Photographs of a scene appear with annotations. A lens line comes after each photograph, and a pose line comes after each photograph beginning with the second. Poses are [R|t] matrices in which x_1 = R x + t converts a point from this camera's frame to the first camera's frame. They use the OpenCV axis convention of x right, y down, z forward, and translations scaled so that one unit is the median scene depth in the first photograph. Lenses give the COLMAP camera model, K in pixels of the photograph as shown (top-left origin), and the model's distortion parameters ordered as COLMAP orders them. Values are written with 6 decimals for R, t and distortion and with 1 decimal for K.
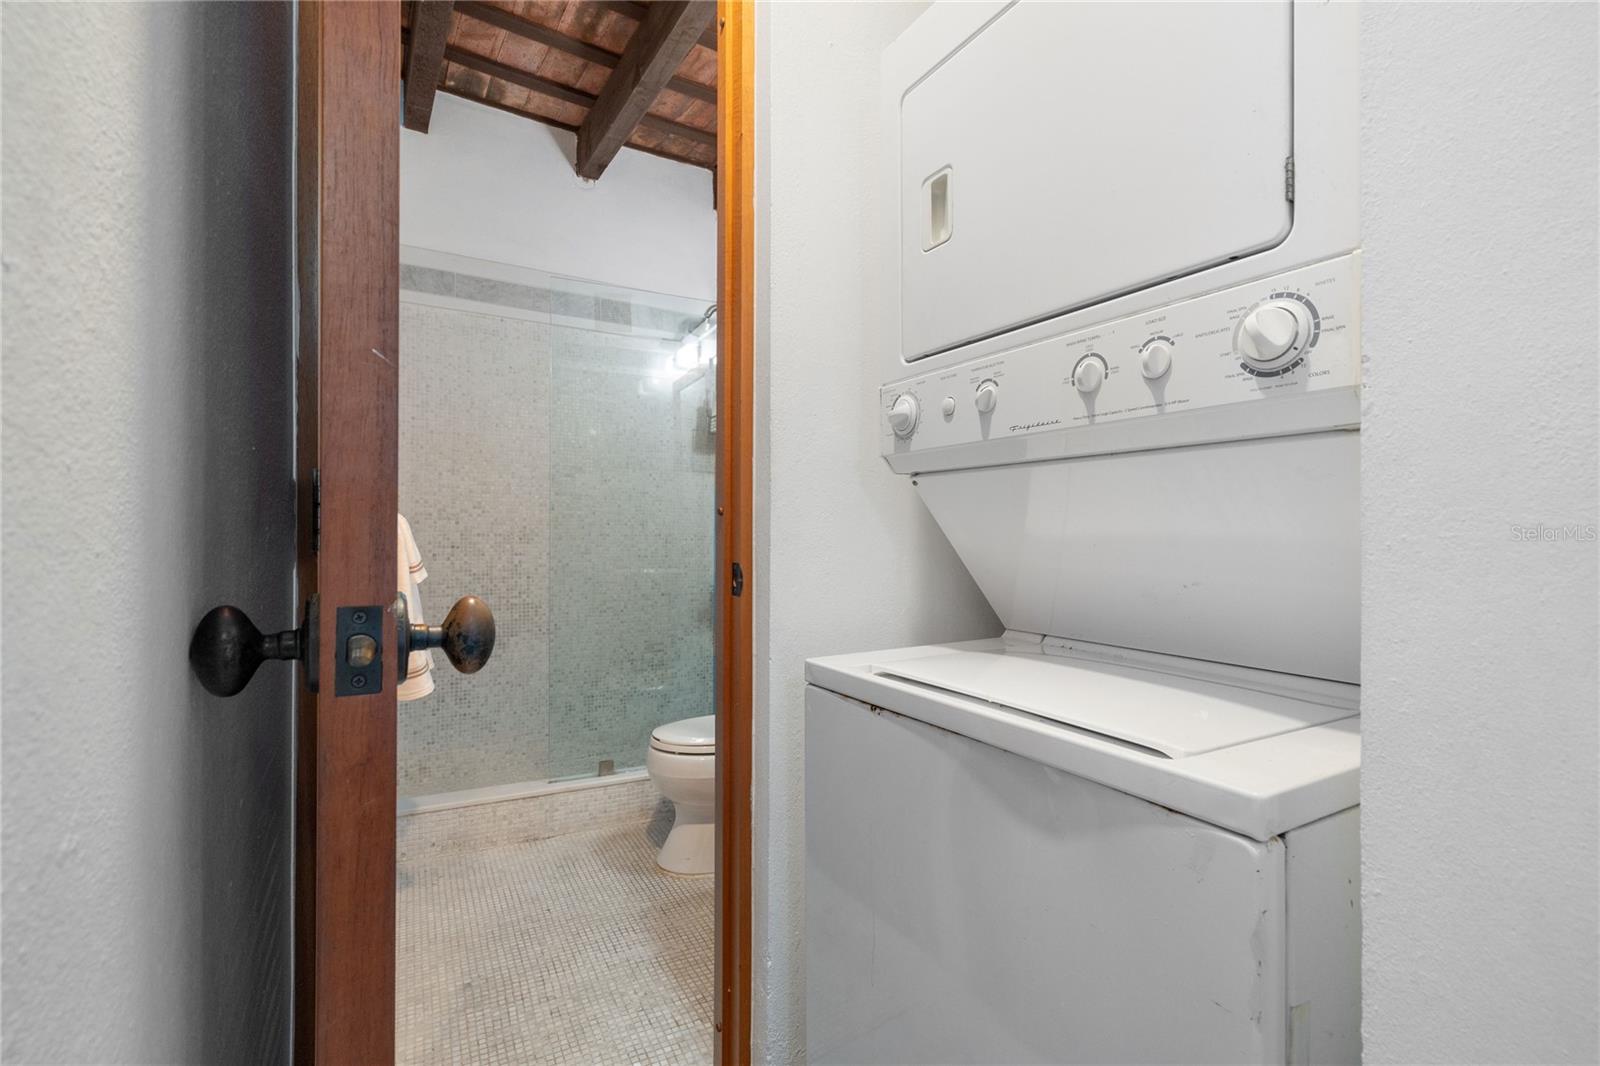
lens RADIAL K [[720.7, 0, 796.2], [0, 720.7, 534.6], [0, 0, 1]] dist [-0.004867, 0.002232]
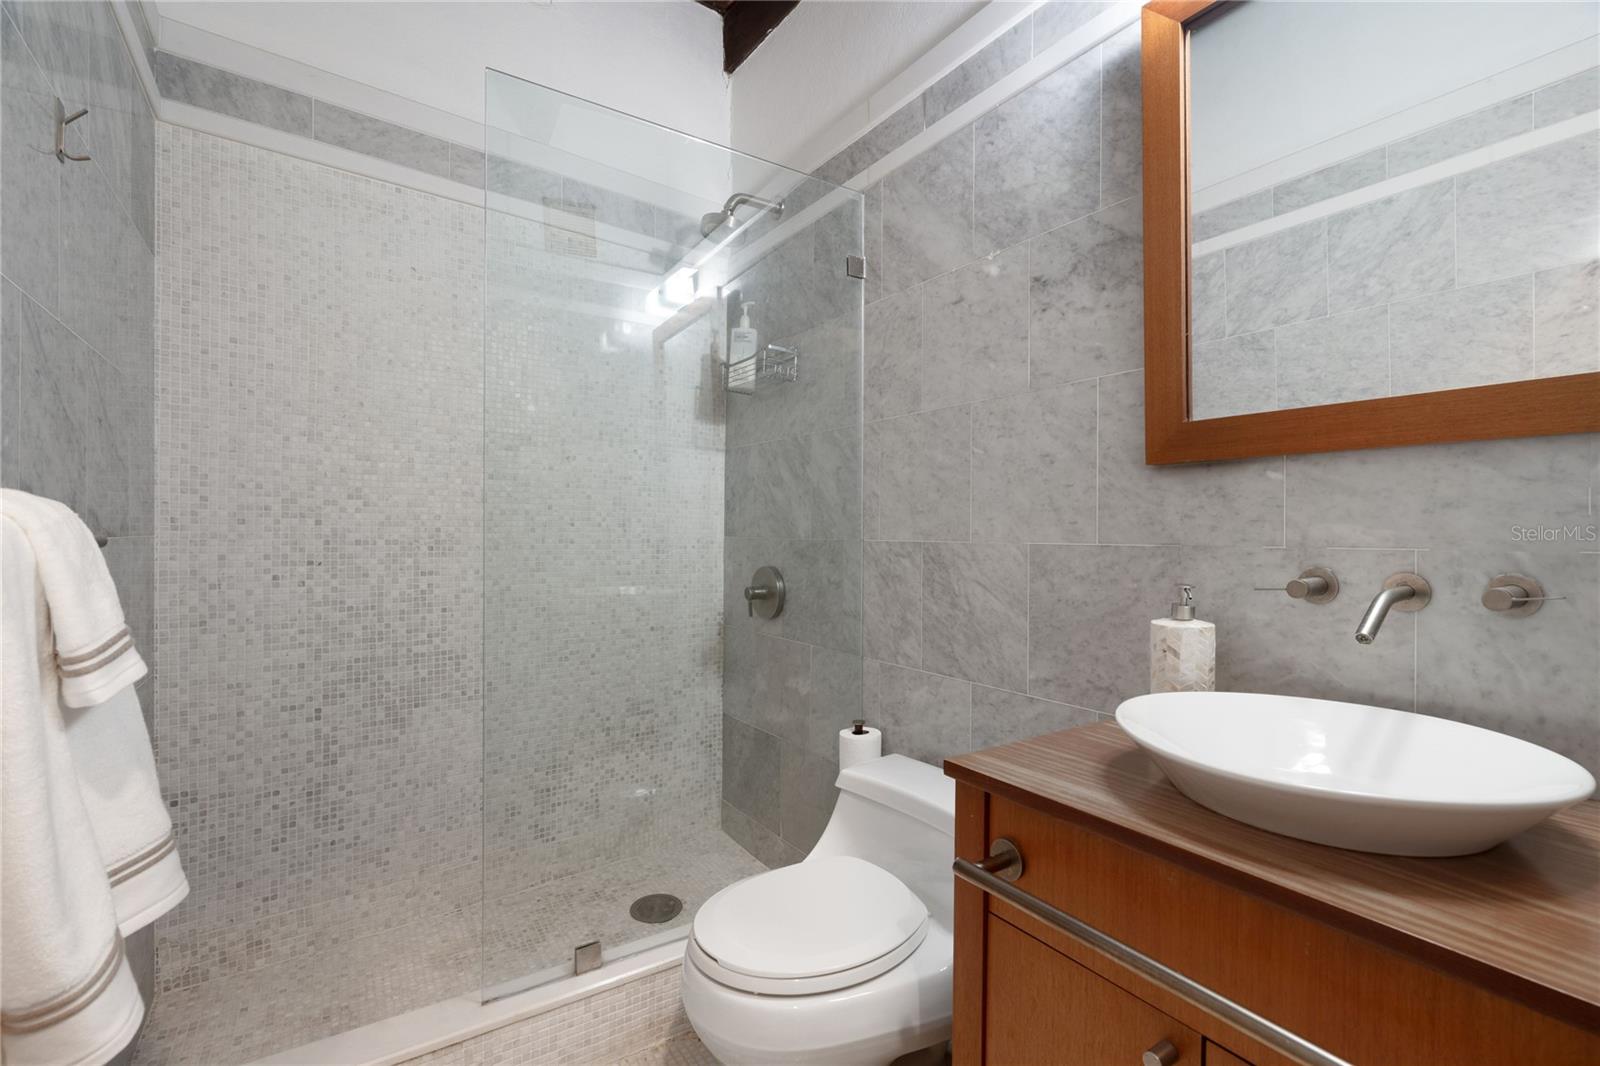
lens RADIAL K [[720.7, 0, 803.9], [0, 720.7, 532.4], [0, 0, 1]] dist [-0.004867, 0.002232]
pose [[0.994746, -0.002420, 0.102341, -0.126467], [0.002905, 0.999985, -0.004594, -0.004115], [-0.102328, 0.004867, 0.994739, 0.350206]]
